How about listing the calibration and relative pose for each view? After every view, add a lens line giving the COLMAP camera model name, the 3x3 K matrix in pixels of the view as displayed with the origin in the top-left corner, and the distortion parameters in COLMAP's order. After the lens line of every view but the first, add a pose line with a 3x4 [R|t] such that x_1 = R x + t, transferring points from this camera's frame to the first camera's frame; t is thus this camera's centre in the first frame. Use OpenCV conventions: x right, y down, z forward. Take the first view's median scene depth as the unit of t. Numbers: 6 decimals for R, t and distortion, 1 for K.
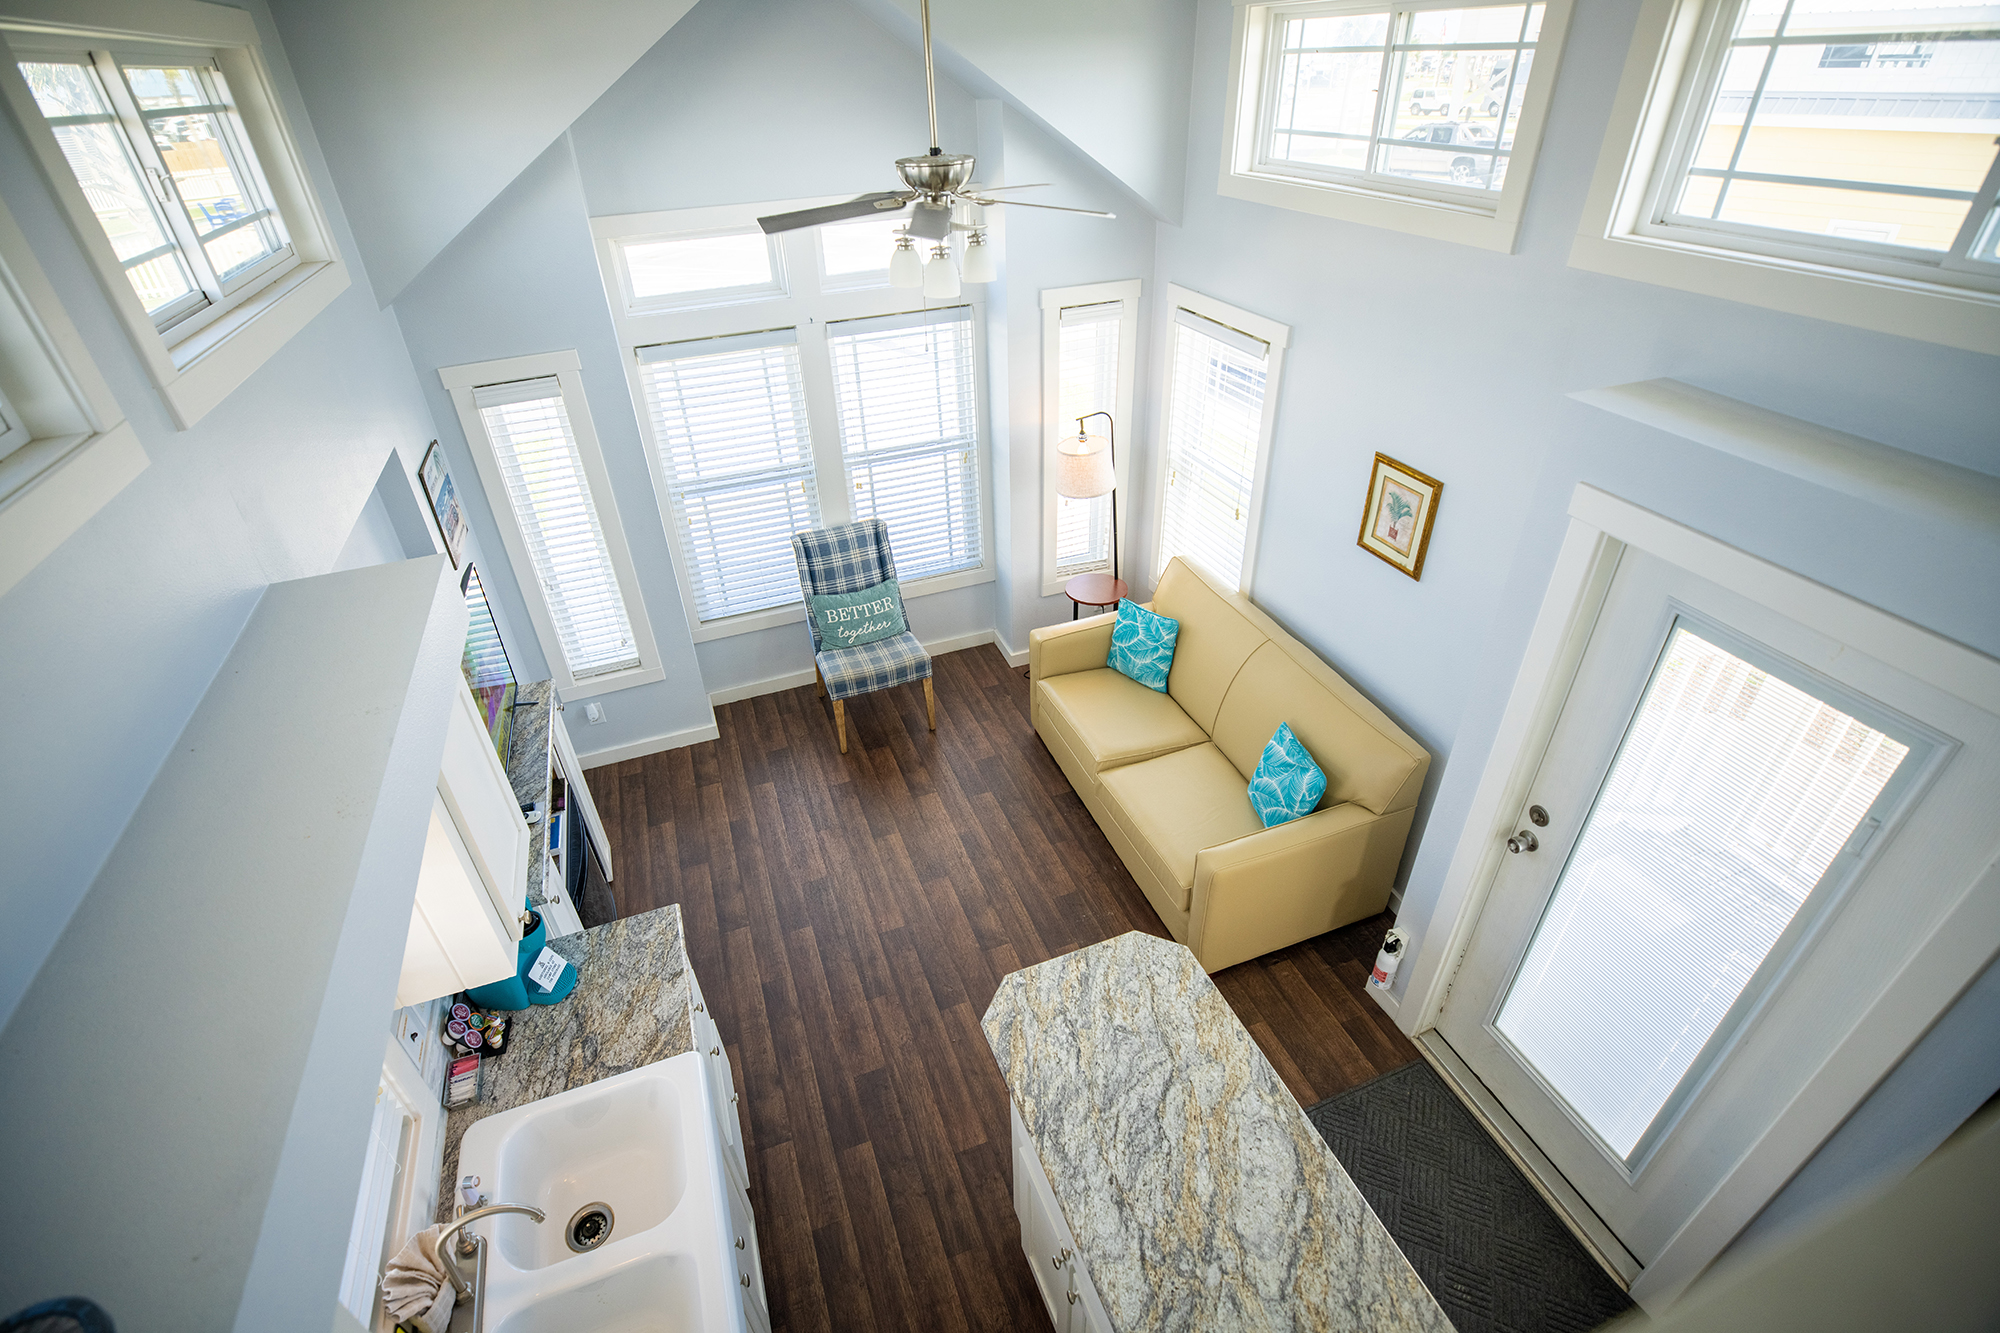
lens RADIAL K [[919.8, 0, 1000.0], [0, 919.8, 666.5], [0, 0, 1]] dist [-0.015280, 0.000213]
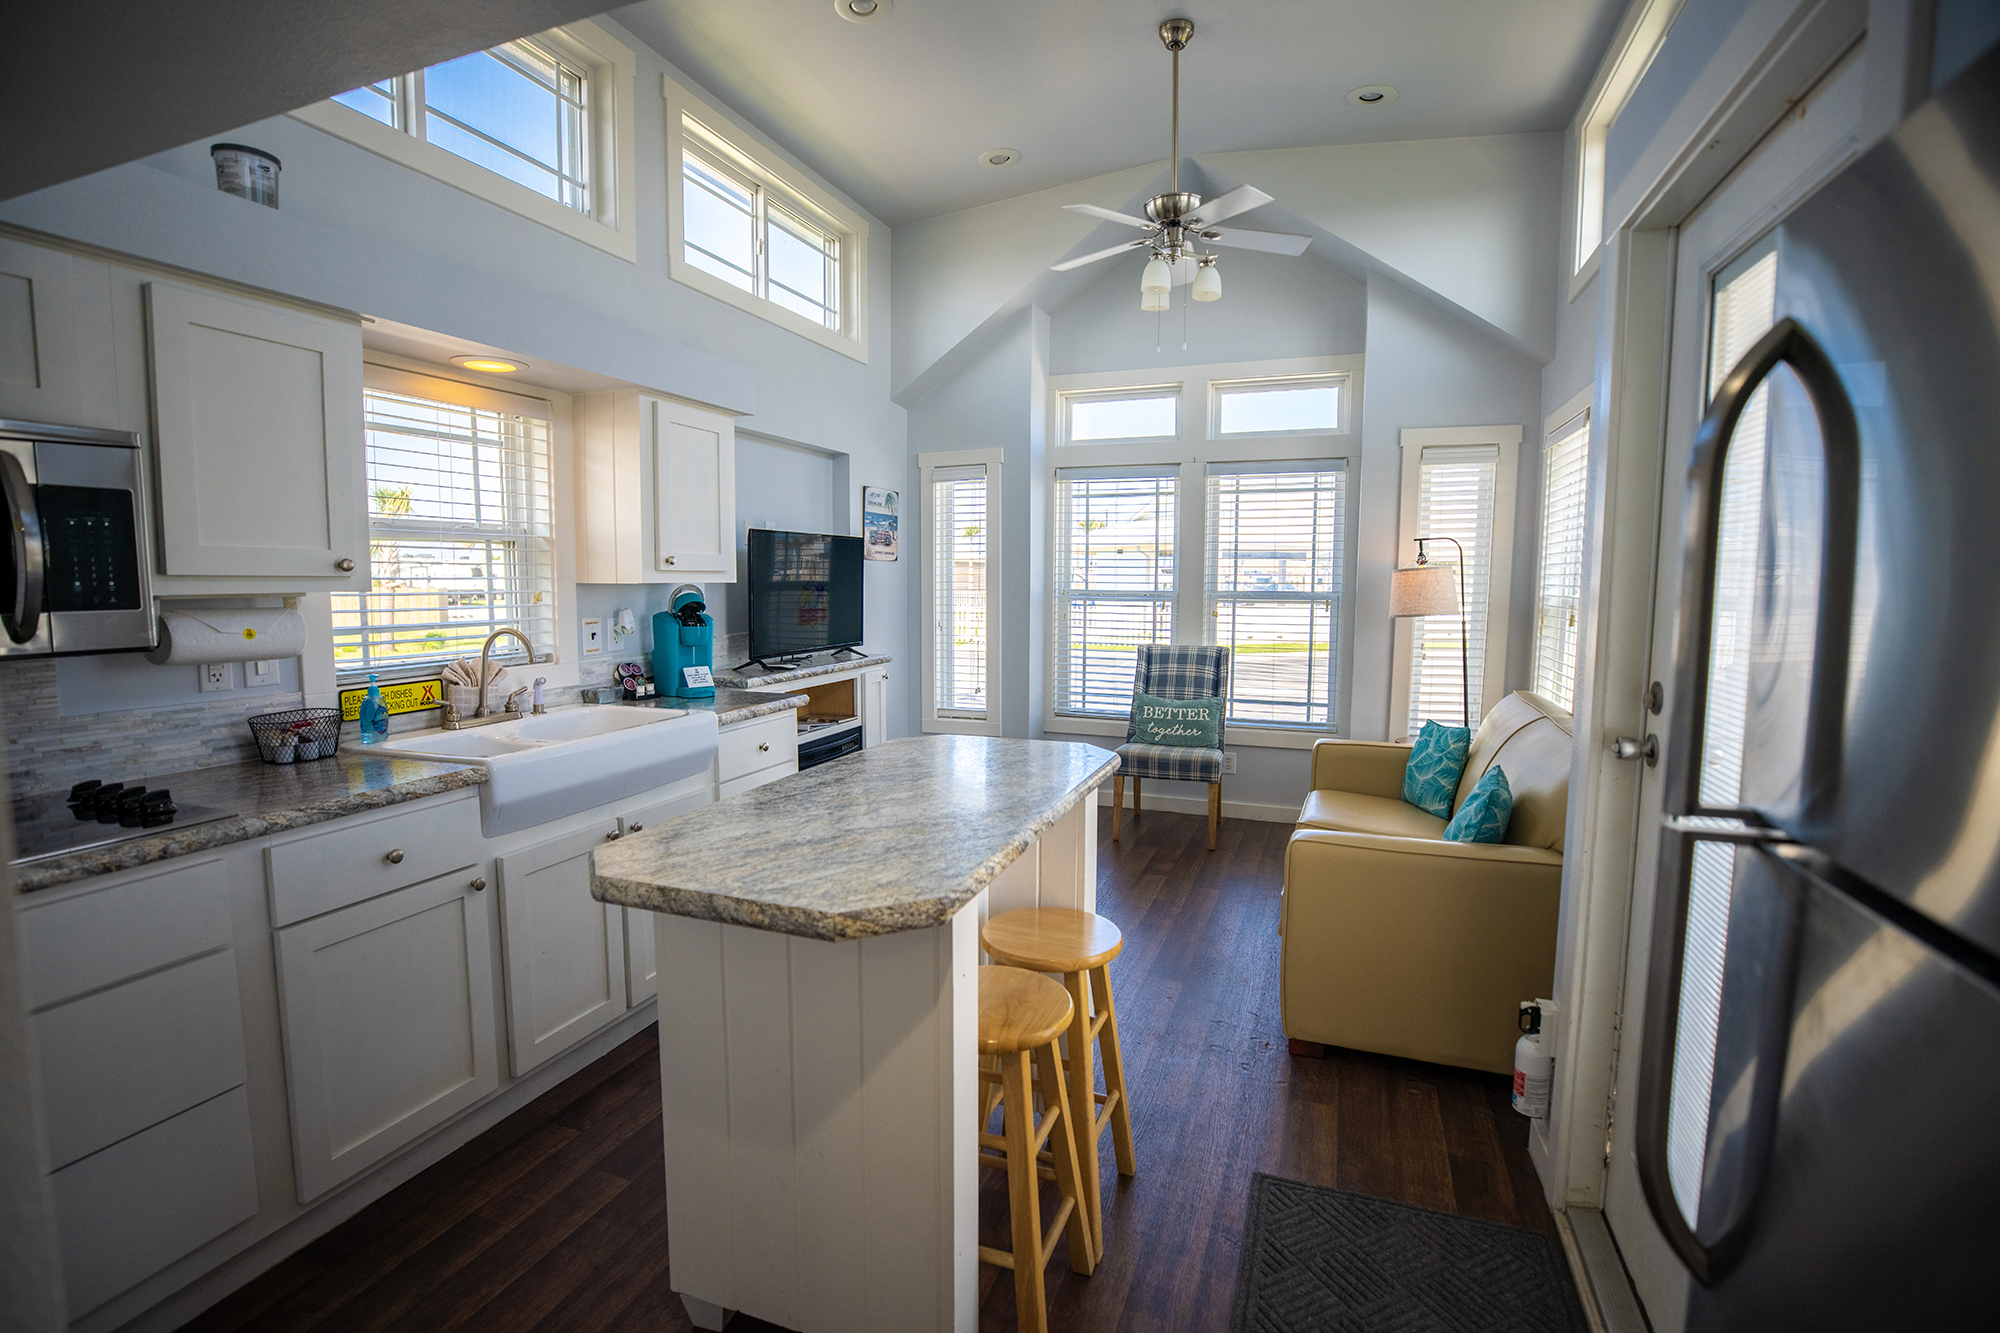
lens RADIAL K [[919.8, 0, 1000.0], [0, 919.8, 666.5], [0, 0, 1]] dist [-0.015280, 0.000213]
pose [[0.751583, 0.099101, -0.652152, 0.399312], [-0.389268, 0.864783, -0.317206, 0.323102], [0.532535, 0.492269, 0.688533, 0.171299]]
